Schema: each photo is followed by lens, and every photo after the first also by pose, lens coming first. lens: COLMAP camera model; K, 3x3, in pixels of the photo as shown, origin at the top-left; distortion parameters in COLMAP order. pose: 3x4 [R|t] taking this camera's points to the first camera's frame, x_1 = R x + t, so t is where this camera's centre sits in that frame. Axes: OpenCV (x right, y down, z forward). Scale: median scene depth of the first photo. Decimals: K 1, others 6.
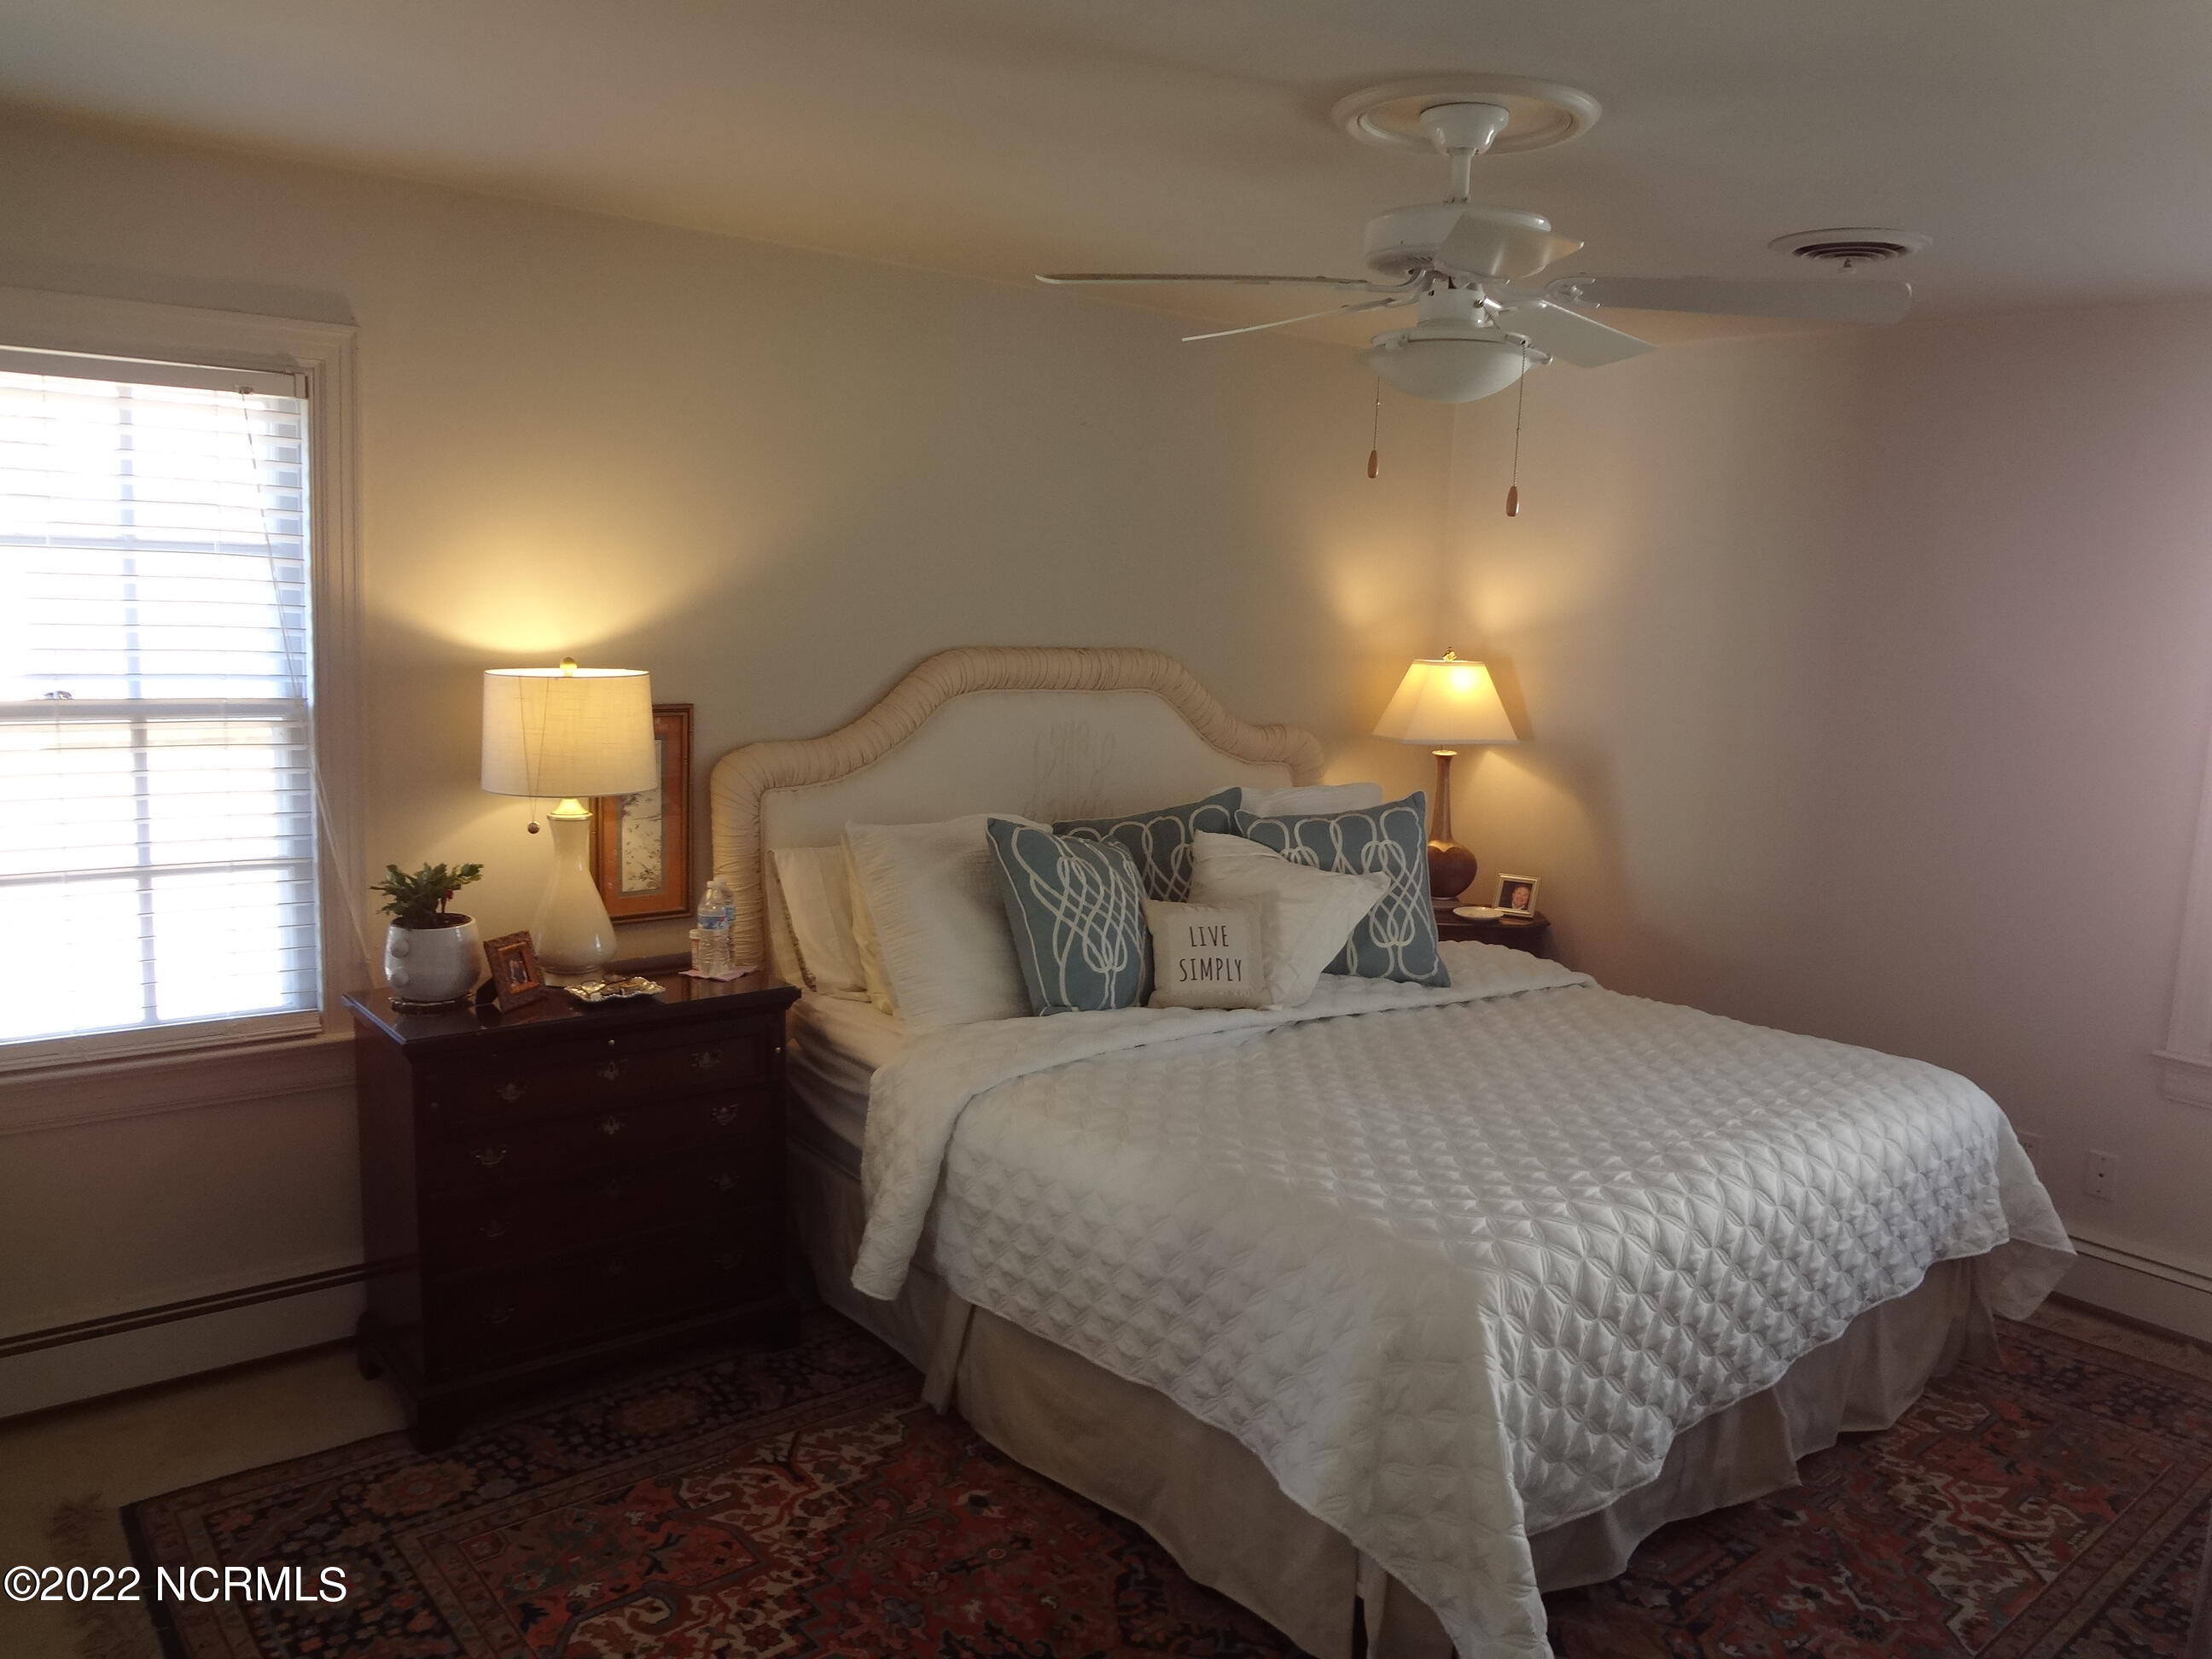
lens RADIAL K [[1660.0, 0, 1106.0], [0, 1660.0, 829.5], [0, 0, 1]] dist [-0.046949, 0.006674]
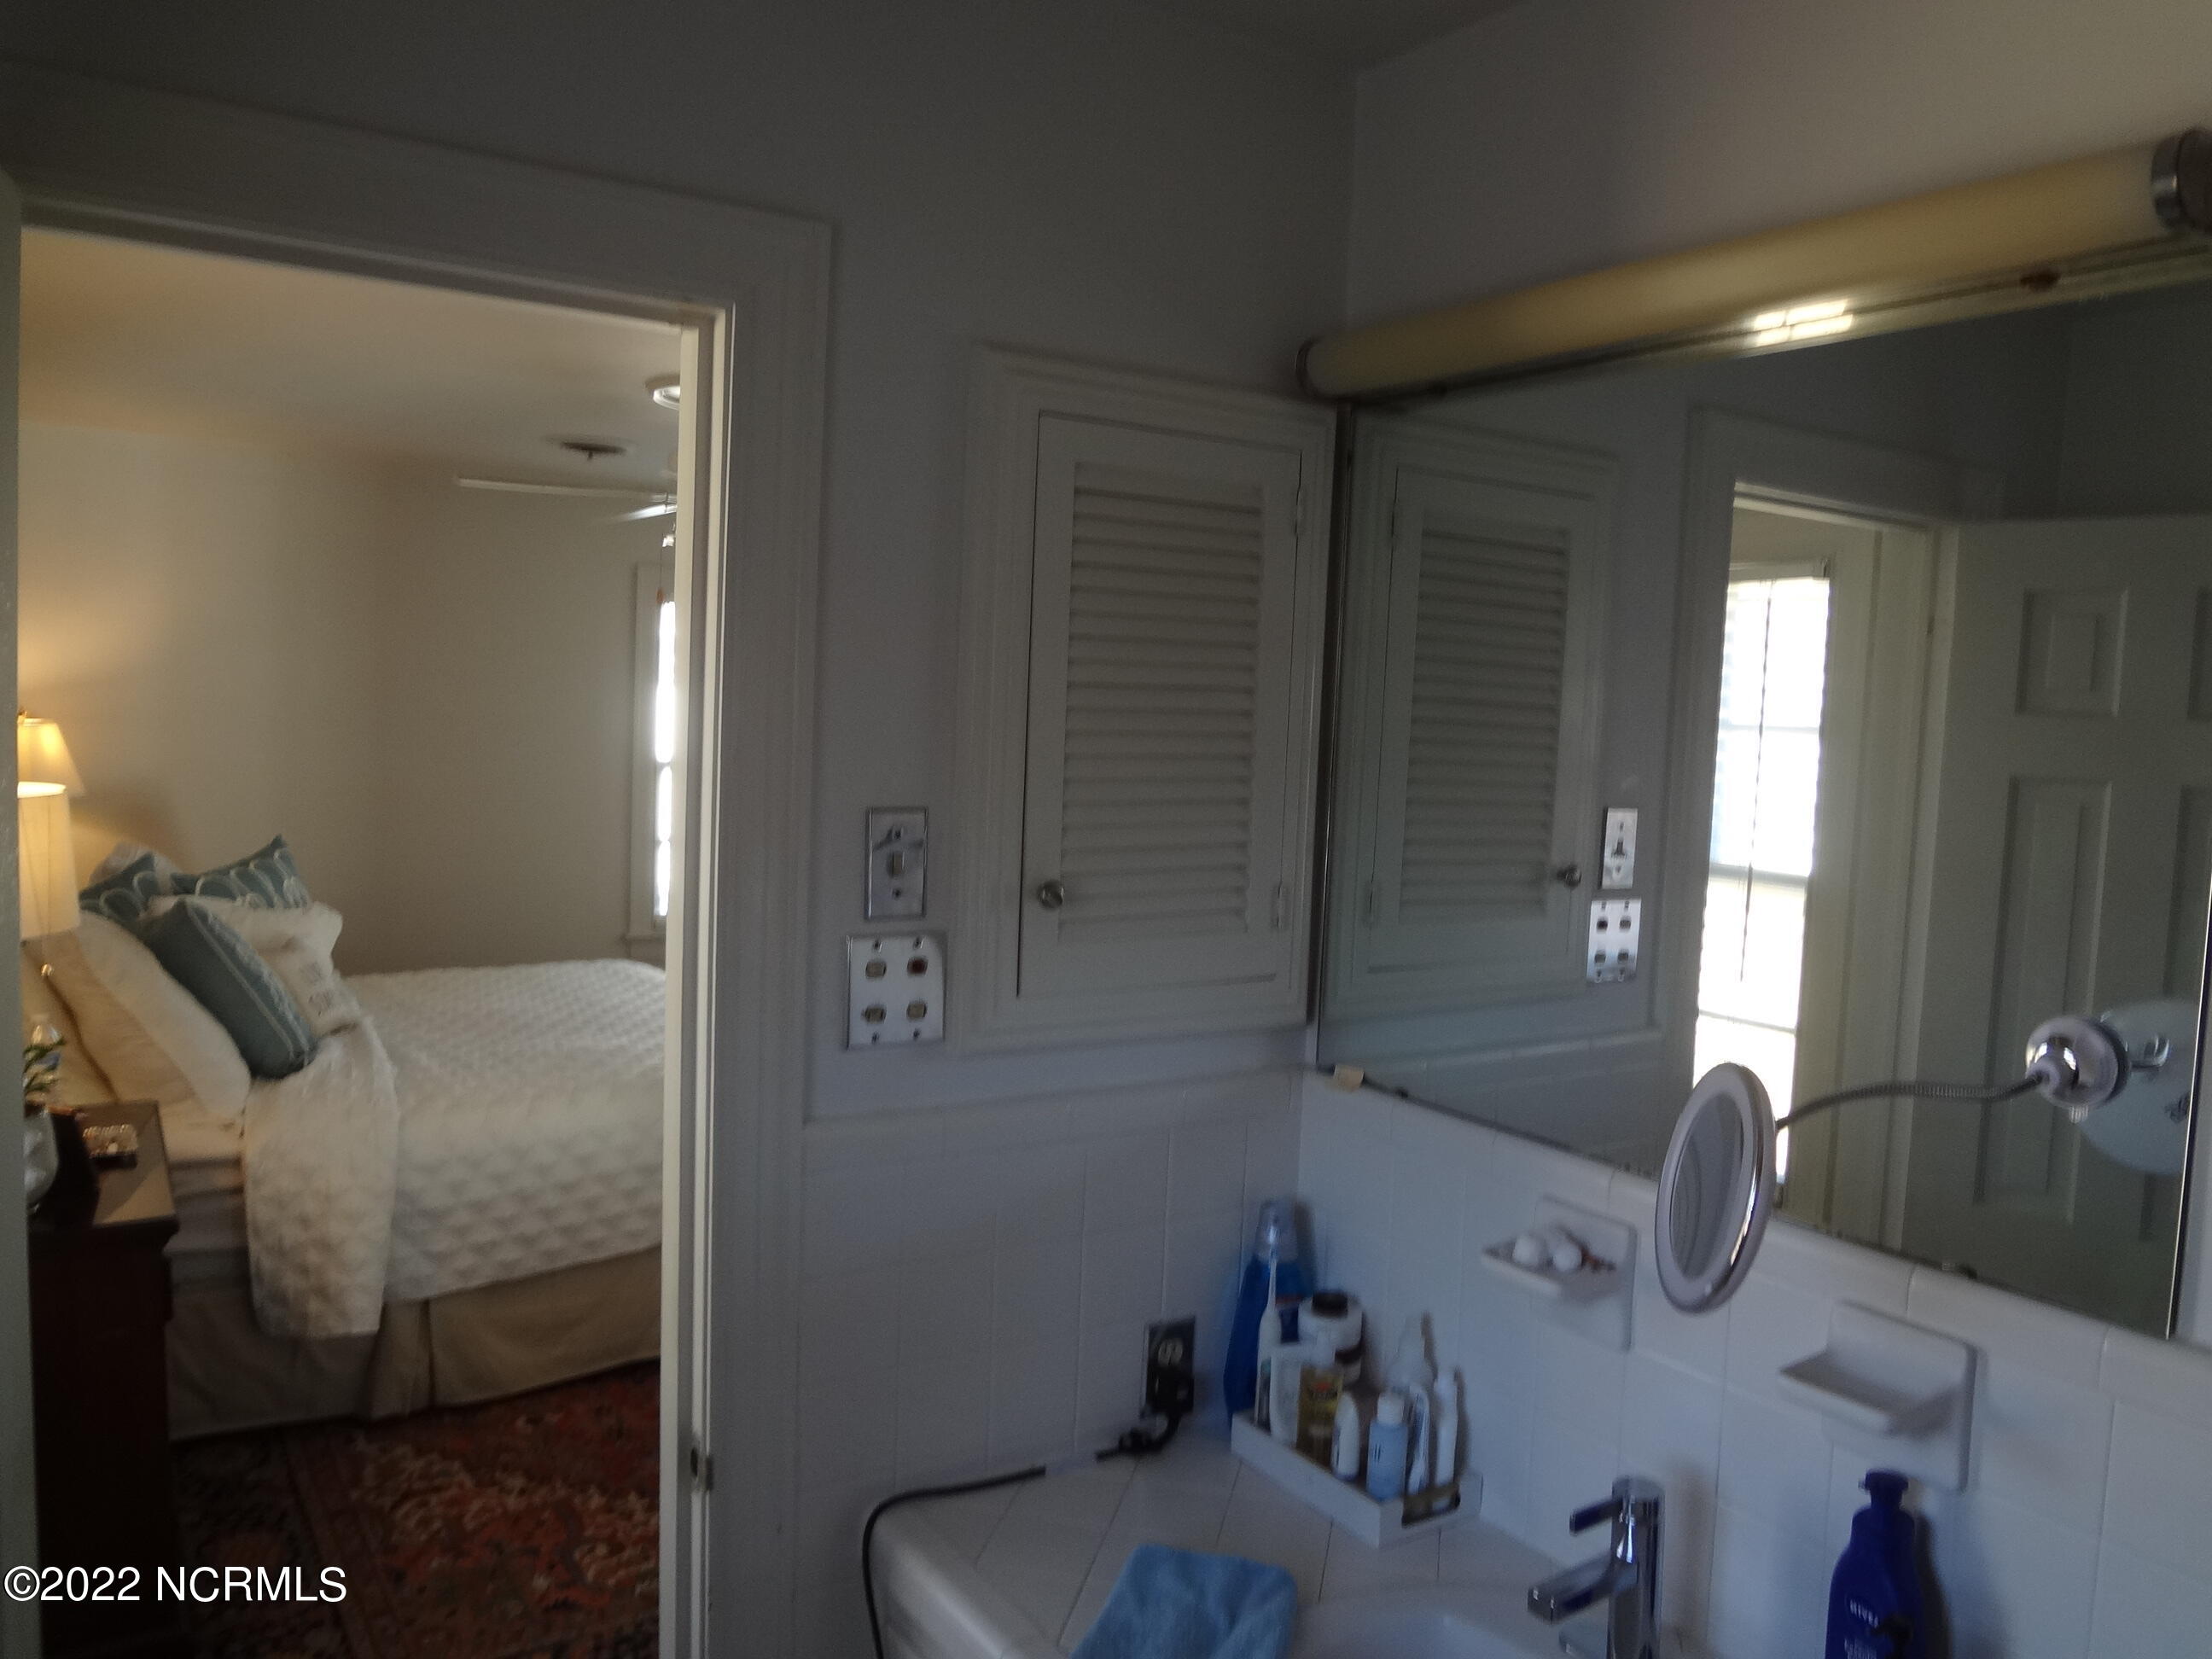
lens RADIAL K [[1660.0, 0, 1106.0], [0, 1660.0, 829.5], [0, 0, 1]] dist [-0.046949, 0.006674]
pose [[0.111902, -0.116254, 0.986896, -1.197734], [0.122775, 0.987141, 0.102362, -0.101928], [-0.986106, 0.109712, 0.124736, 0.381092]]
